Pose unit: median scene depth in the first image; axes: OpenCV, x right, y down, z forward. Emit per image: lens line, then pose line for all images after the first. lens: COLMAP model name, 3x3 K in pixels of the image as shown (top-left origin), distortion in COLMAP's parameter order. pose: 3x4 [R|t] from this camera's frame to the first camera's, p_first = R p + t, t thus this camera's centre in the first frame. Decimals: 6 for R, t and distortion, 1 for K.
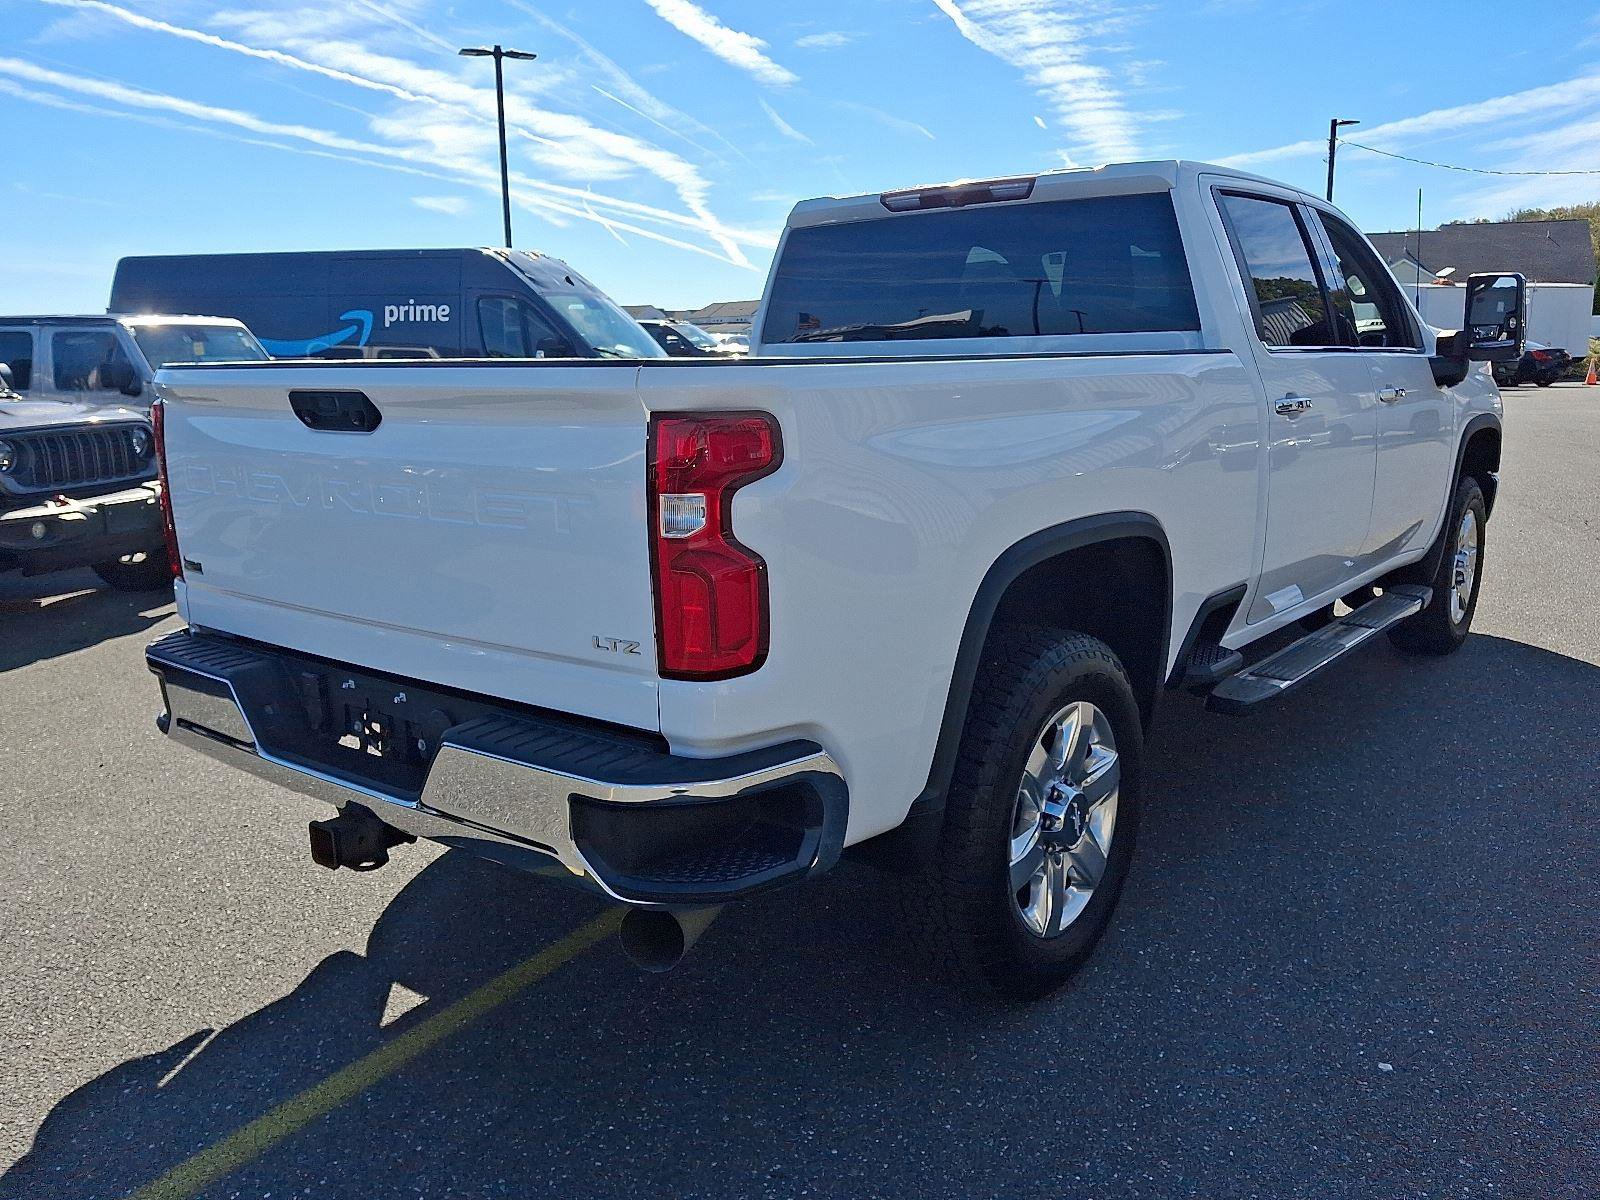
lens RADIAL K [[1287.7, 0, 789.2], [0, 1287.7, 610.0], [0, 0, 1]] dist [0.025945, -0.057213]
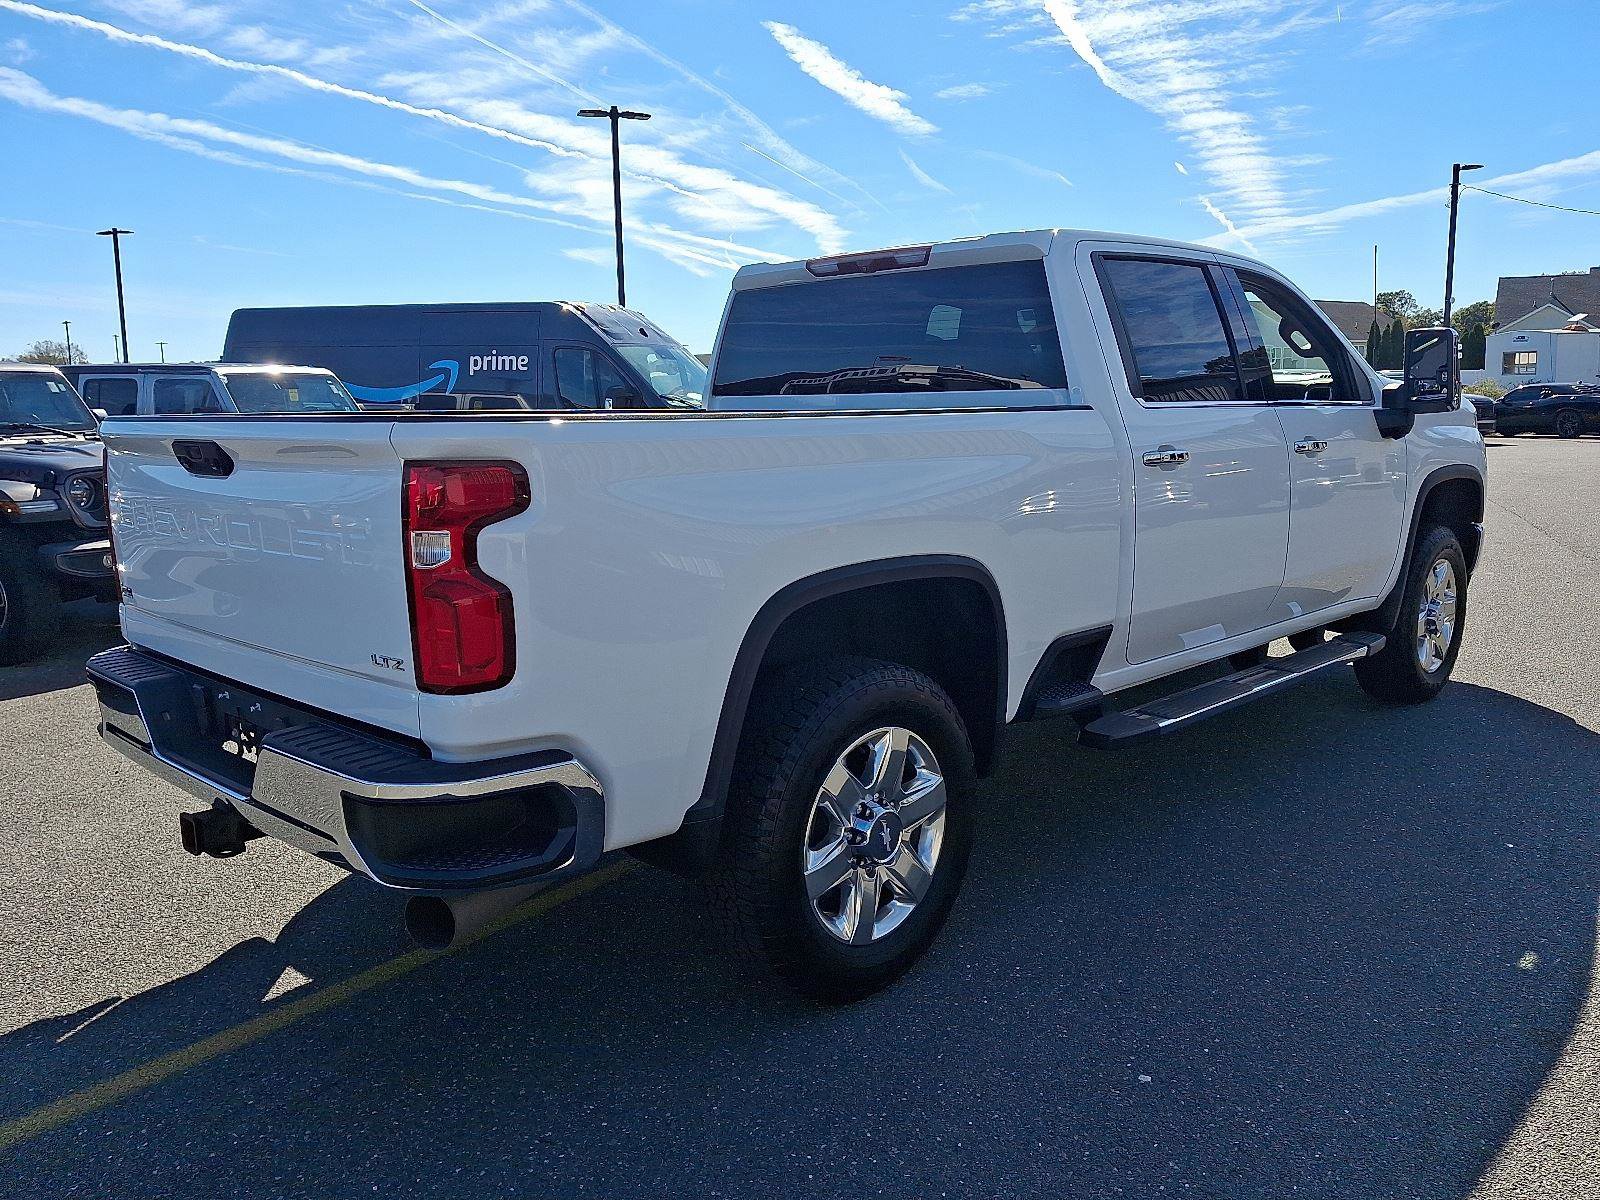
lens RADIAL K [[1287.7, 0, 816.8], [0, 1287.7, 601.3], [0, 0, 1]] dist [0.025945, -0.057213]
pose [[0.996023, 0.016368, -0.087578, 0.128015], [-0.019833, 0.999049, -0.038841, 0.003789], [0.086859, 0.040423, 0.995400, -0.045690]]
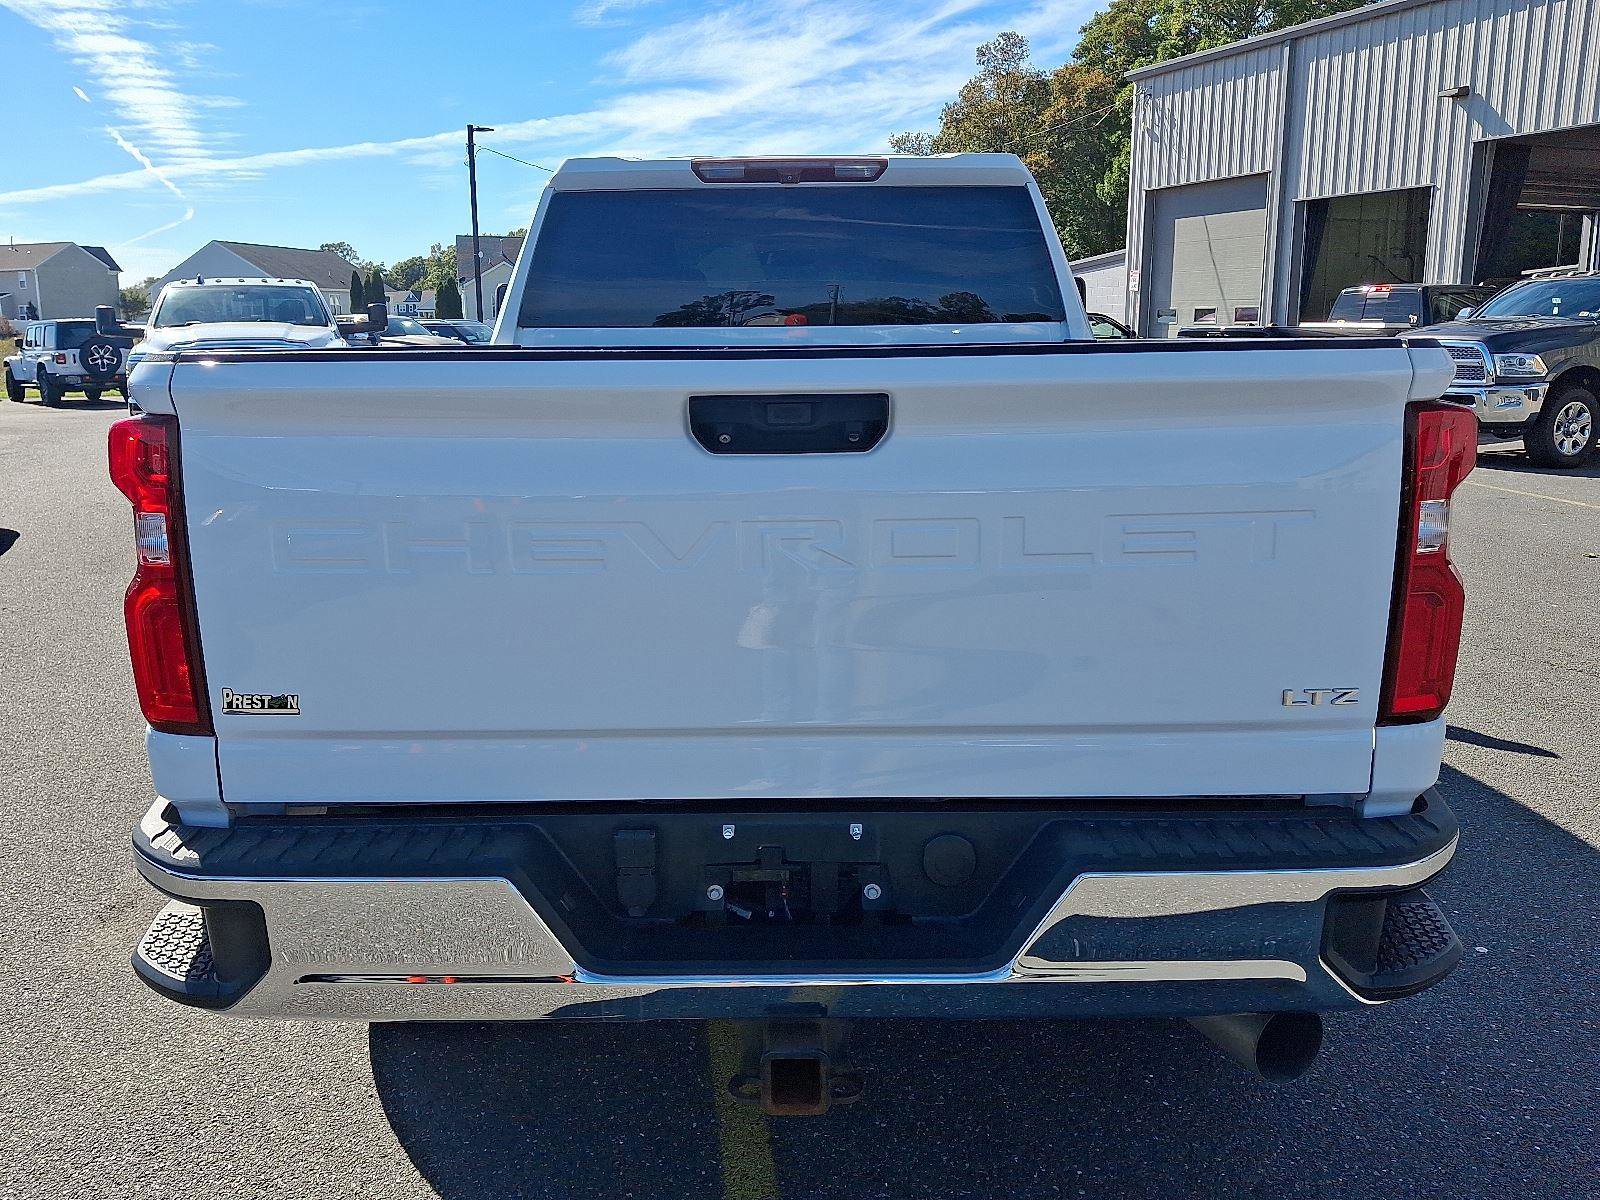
lens RADIAL K [[1287.7, 0, 782.3], [0, 1287.7, 584.7], [0, 0, 1]] dist [0.025945, -0.057213]
pose [[0.778249, -0.111633, 0.617954, -0.324151], [0.121643, 0.992232, 0.026049, -0.037786], [-0.616061, 0.054898, 0.785783, 0.208264]]
